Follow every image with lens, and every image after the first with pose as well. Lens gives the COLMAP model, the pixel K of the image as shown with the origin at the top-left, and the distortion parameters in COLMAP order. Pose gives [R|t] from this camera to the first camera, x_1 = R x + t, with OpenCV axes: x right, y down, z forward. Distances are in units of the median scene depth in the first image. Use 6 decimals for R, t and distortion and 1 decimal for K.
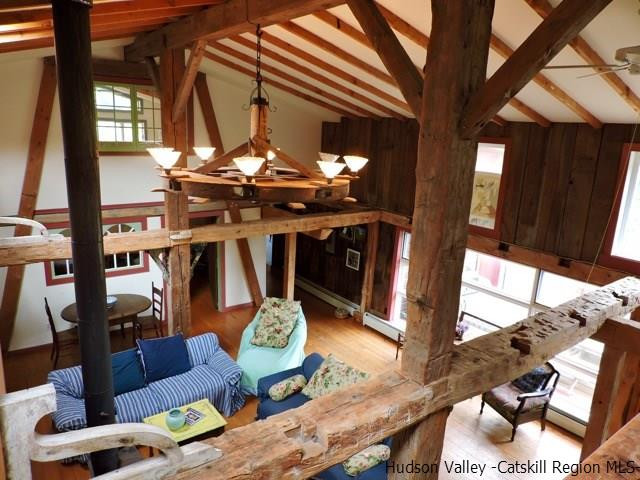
lens RADIAL K [[453.8, 0, 317.7], [0, 453.8, 241.2], [0, 0, 1]] dist [-0.007261, -0.004662]
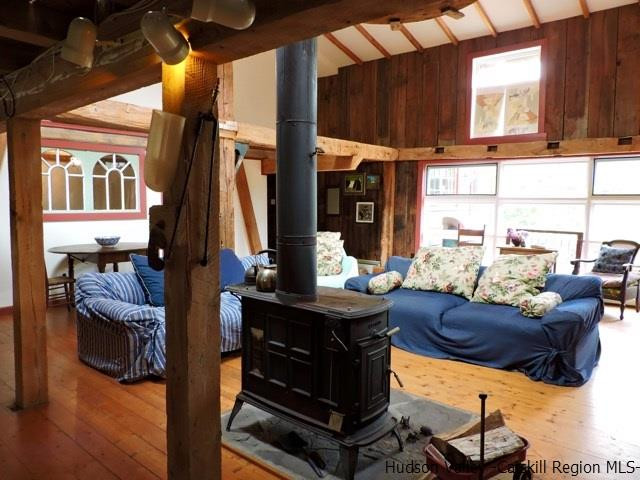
lens RADIAL K [[453.8, 0, 320.5], [0, 453.8, 237.8], [0, 0, 1]] dist [-0.007261, -0.004662]
pose [[0.971223, -0.056633, 0.231341, -0.287516], [0.092198, 0.984988, -0.145940, 0.275209], [-0.219603, 0.163069, 0.961864, 0.170359]]
